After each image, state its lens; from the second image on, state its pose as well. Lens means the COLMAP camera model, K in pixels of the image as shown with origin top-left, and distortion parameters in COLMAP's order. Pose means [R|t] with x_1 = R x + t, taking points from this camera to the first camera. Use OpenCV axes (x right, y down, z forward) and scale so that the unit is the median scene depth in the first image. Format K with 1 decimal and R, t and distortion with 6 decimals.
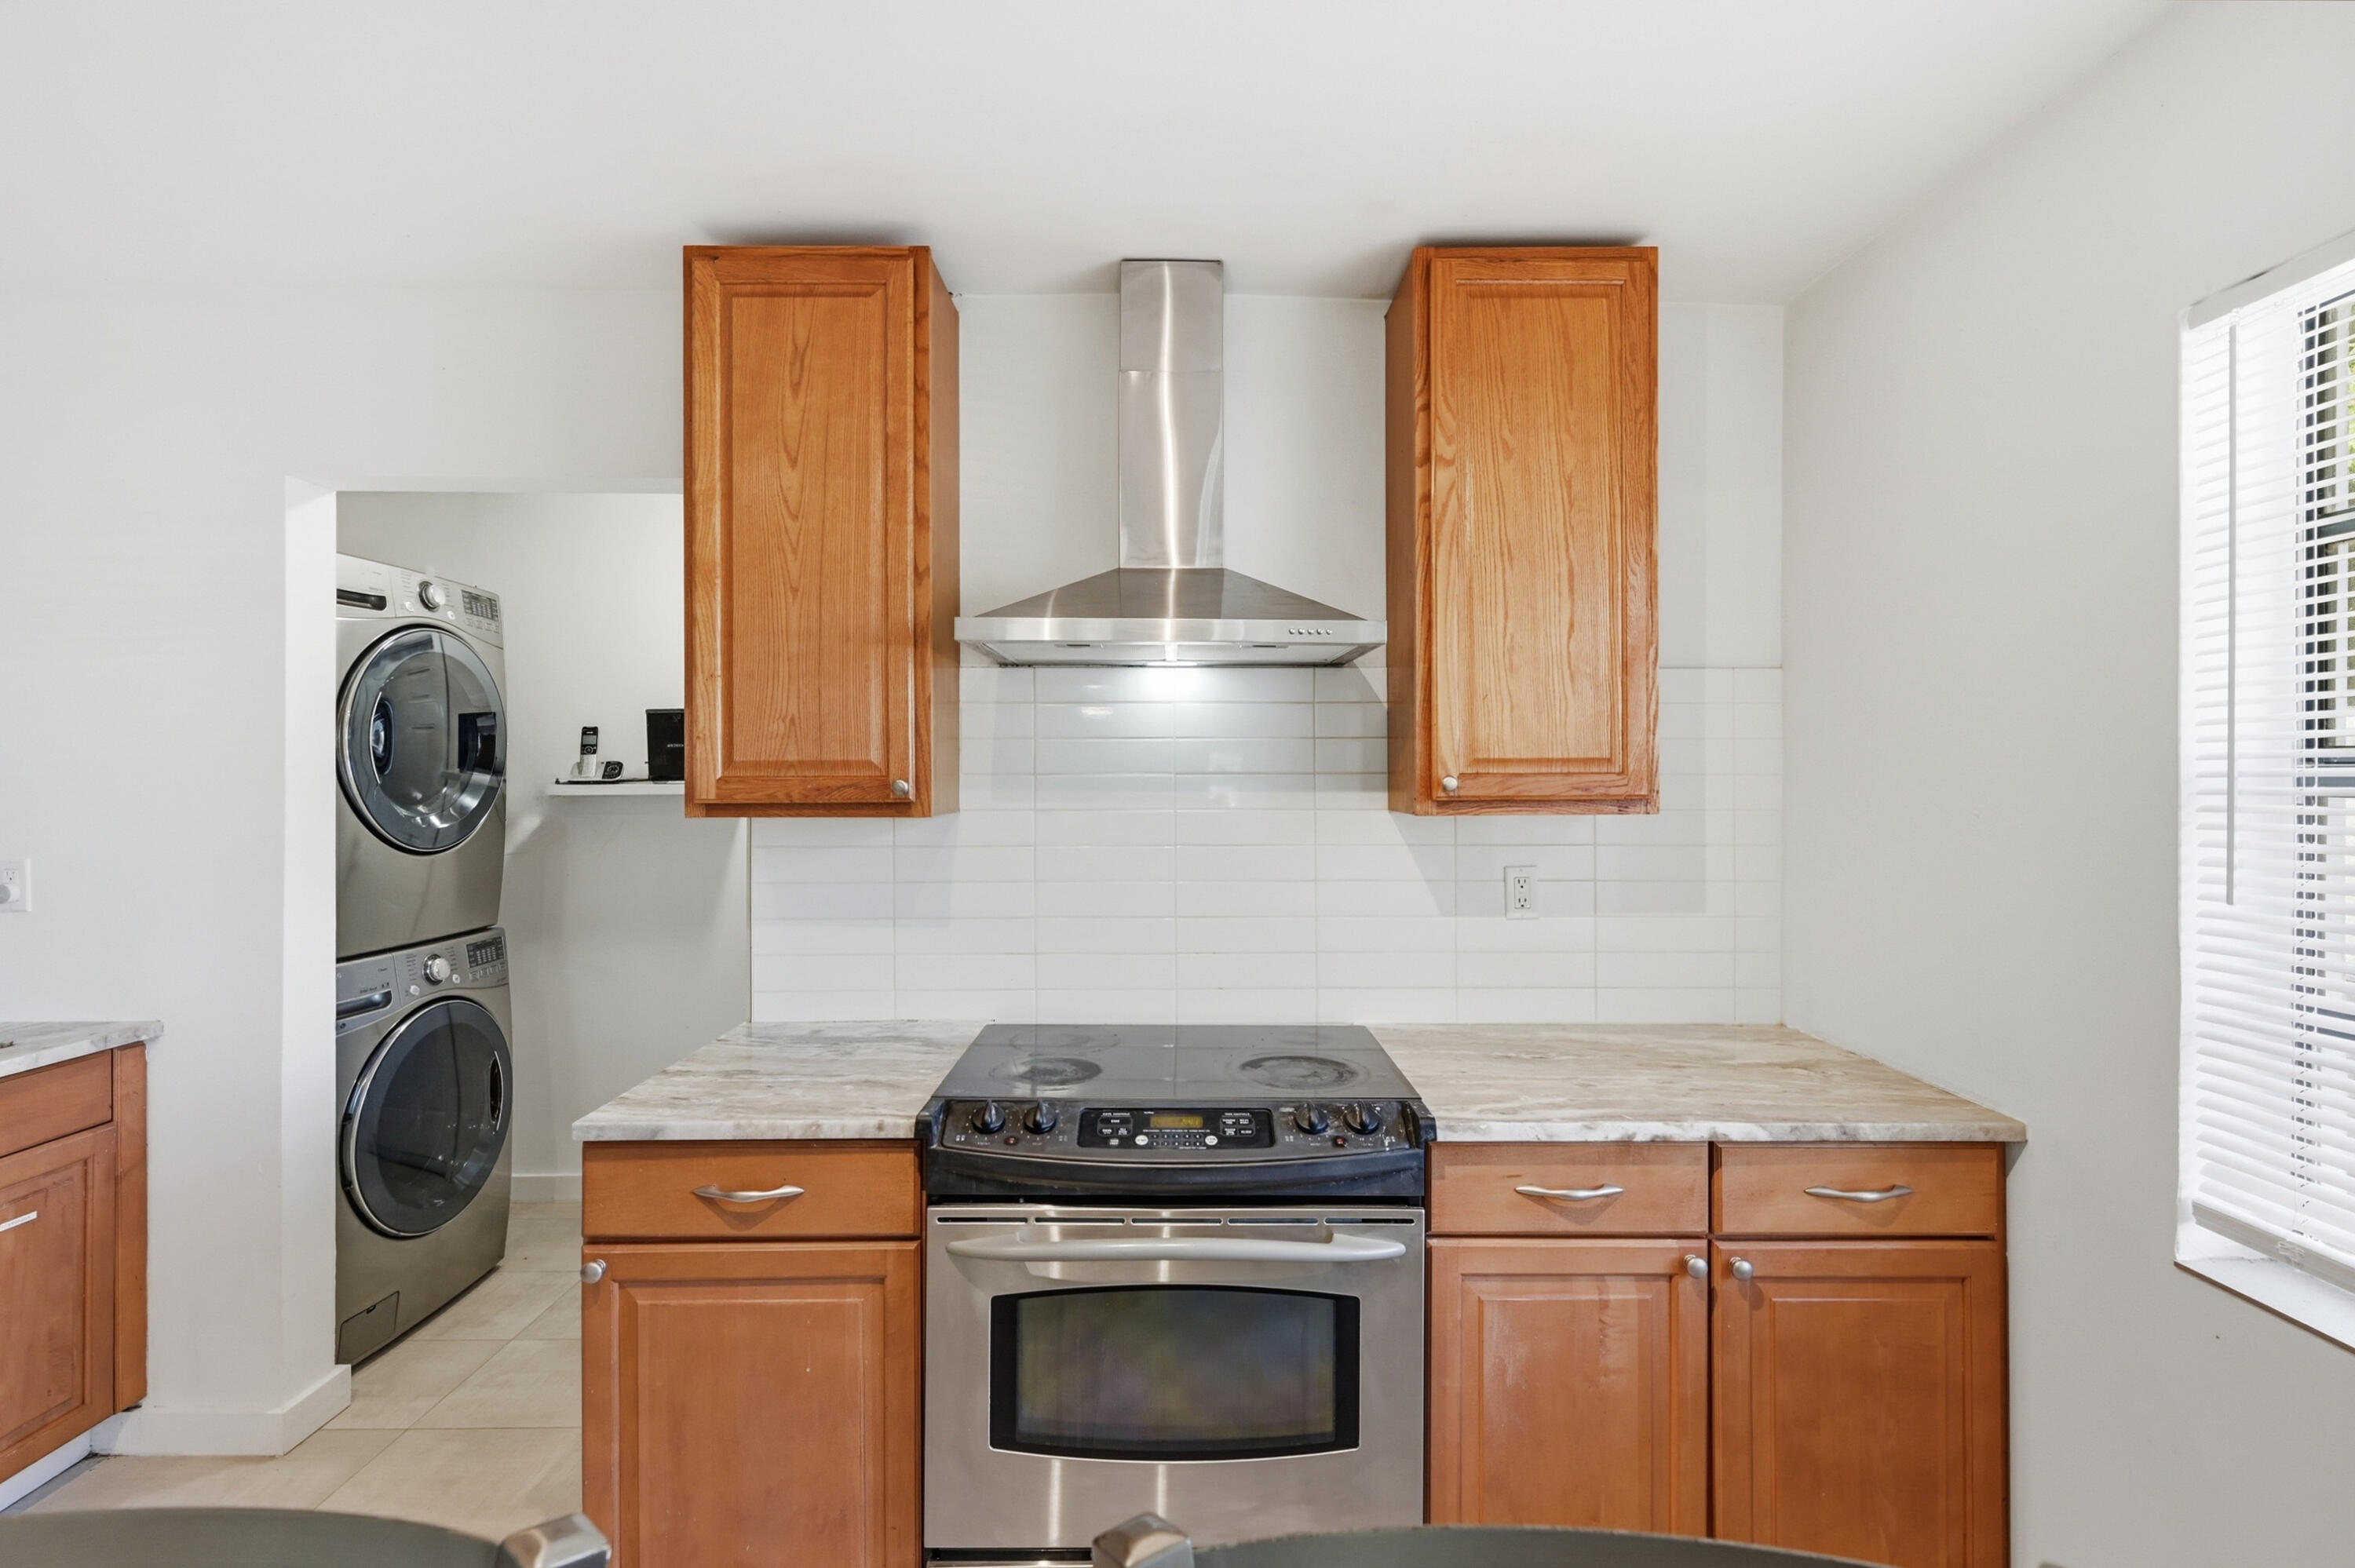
lens RADIAL K [[1054.1, 0, 1194.9], [0, 1054.1, 778.9], [0, 0, 1]] dist [0.002678, -0.000771]
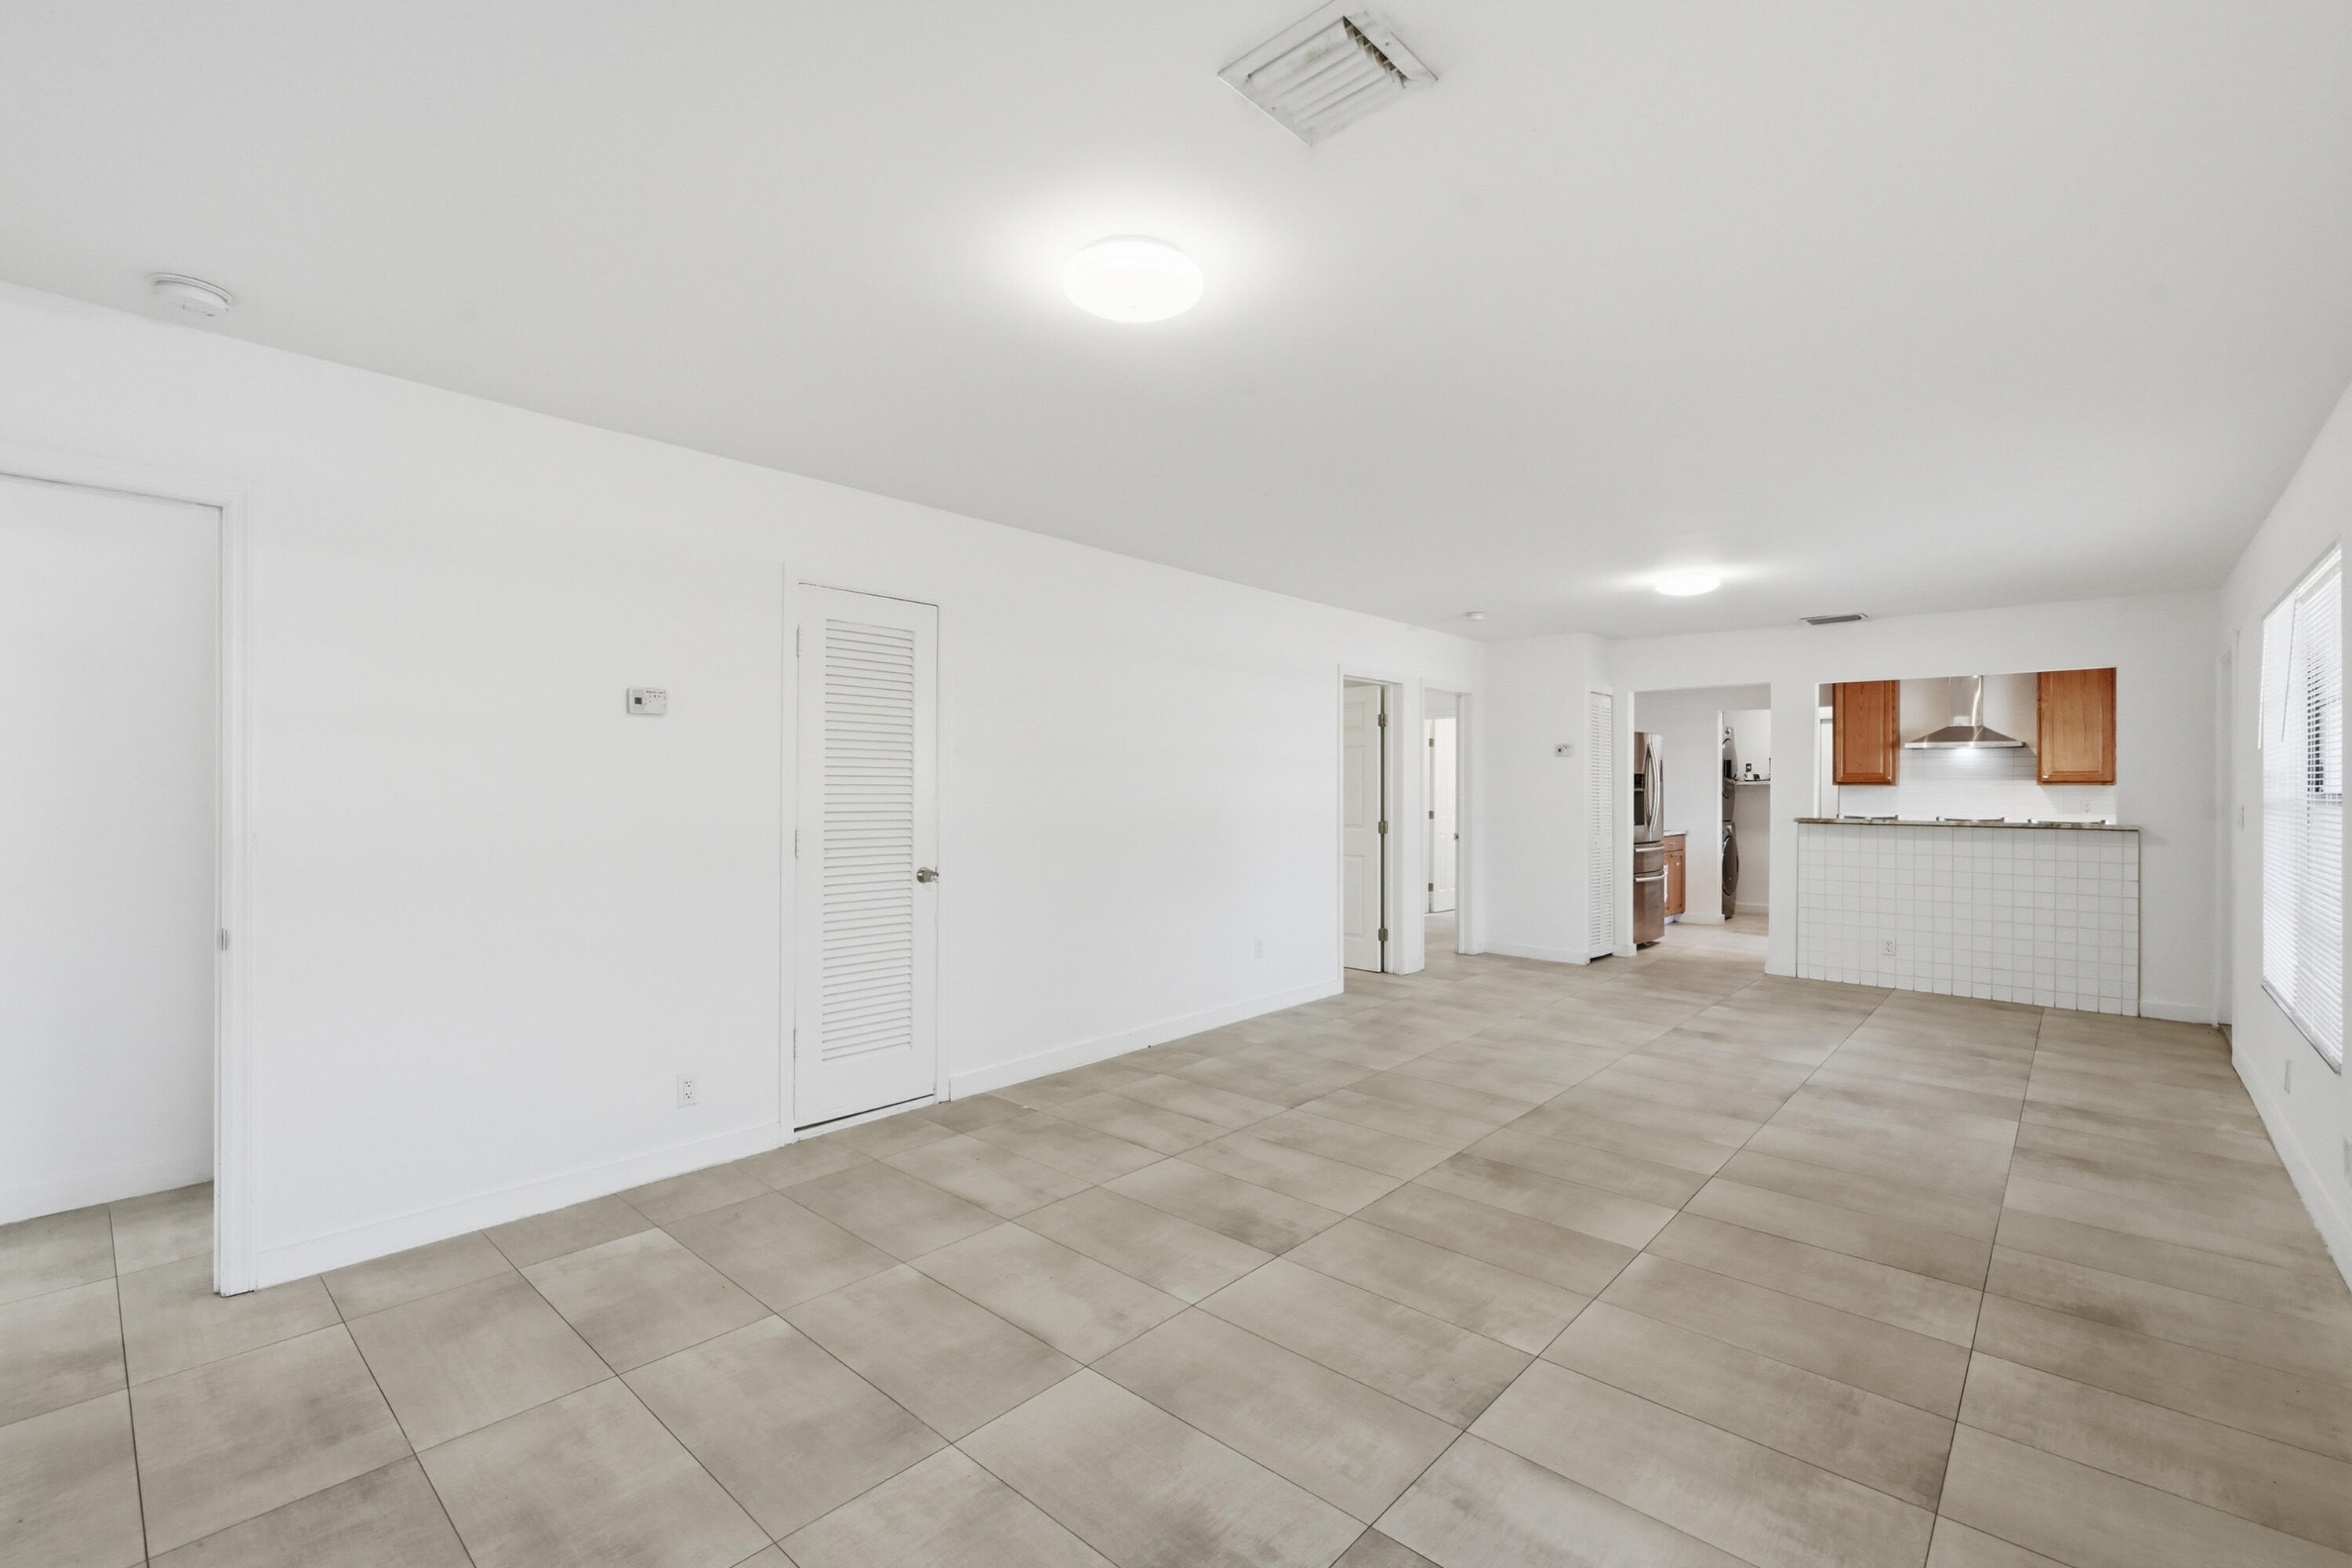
lens RADIAL K [[1017.8, 0, 1185.1], [0, 1017.8, 787.3], [0, 0, 1]] dist [0.001096, 0.000116]
pose [[0.732726, 0.003104, -0.680517, 0.504646], [-0.007043, 0.999971, -0.003022, 0.080856], [0.680487, 0.007007, 0.732726, -4.353618]]
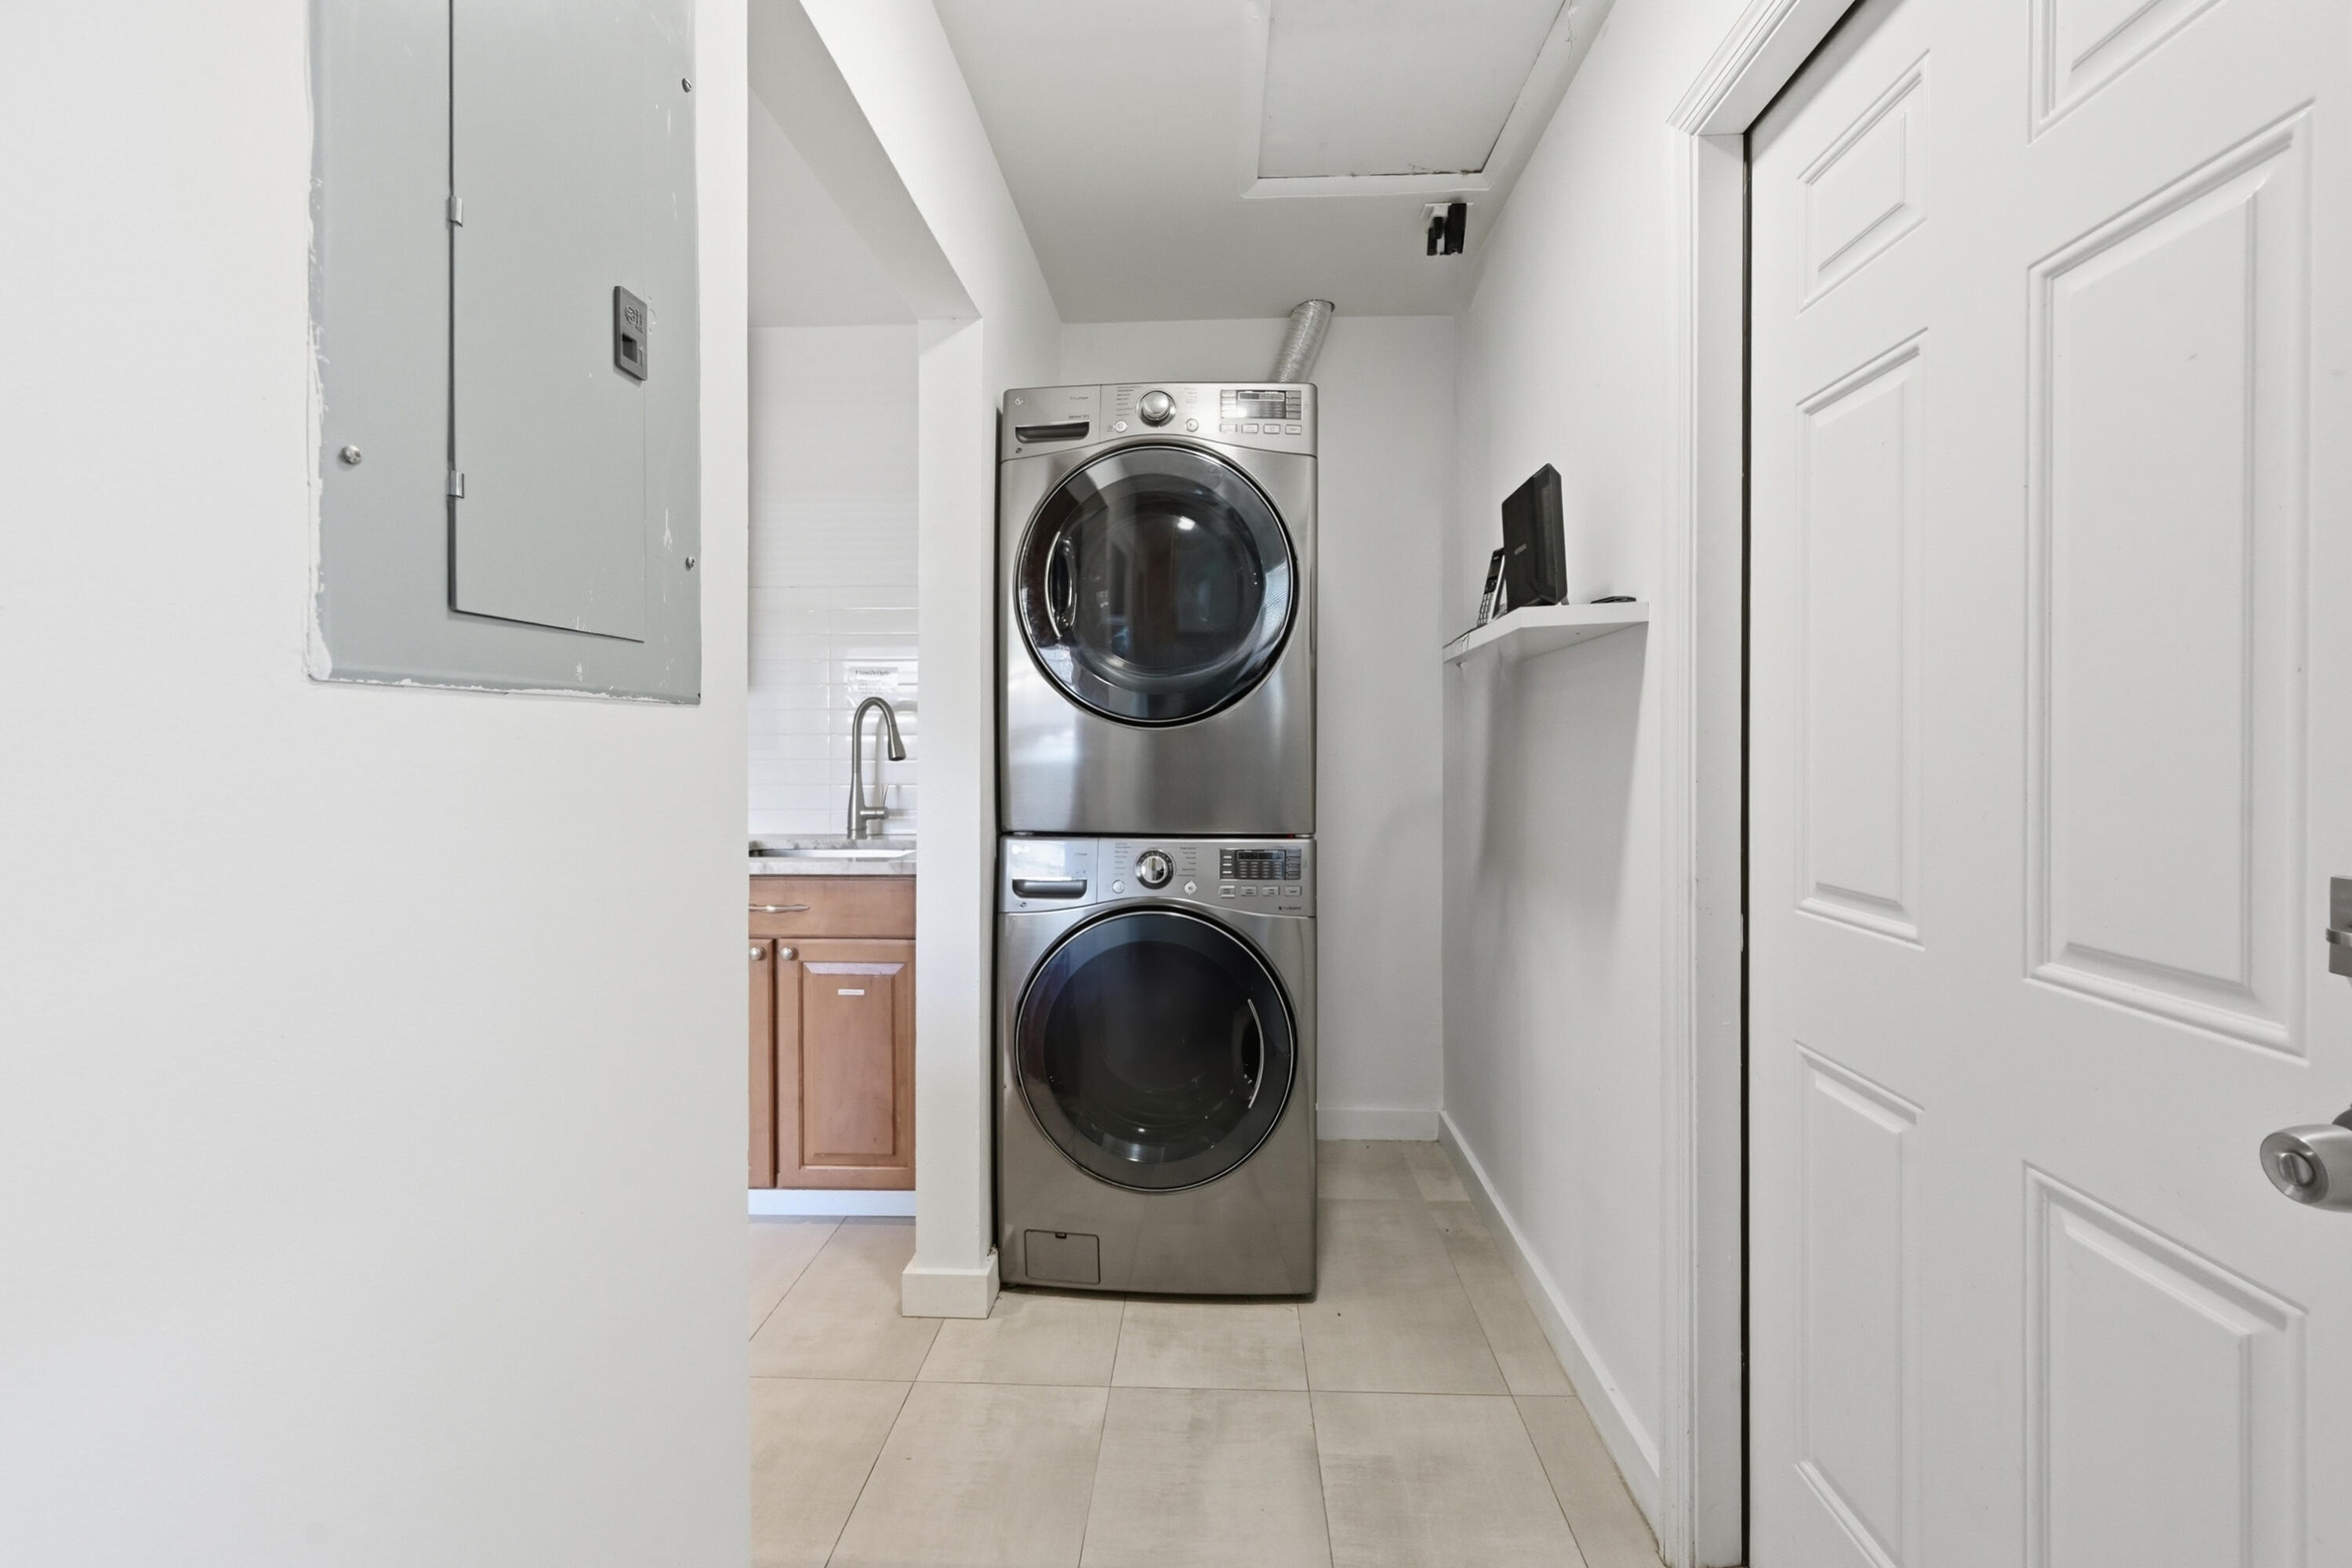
lens RADIAL K [[960.0, 0, 1181.4], [0, 960.0, 739.9], [0, 0, 1]] dist [-0.004673, -0.000957]
pose [[-0.066113, 0.003268, -0.997807, 0.015180], [-0.000357, 0.999994, 0.003299, 0.113059], [0.997812, 0.000575, -0.066112, 1.515053]]
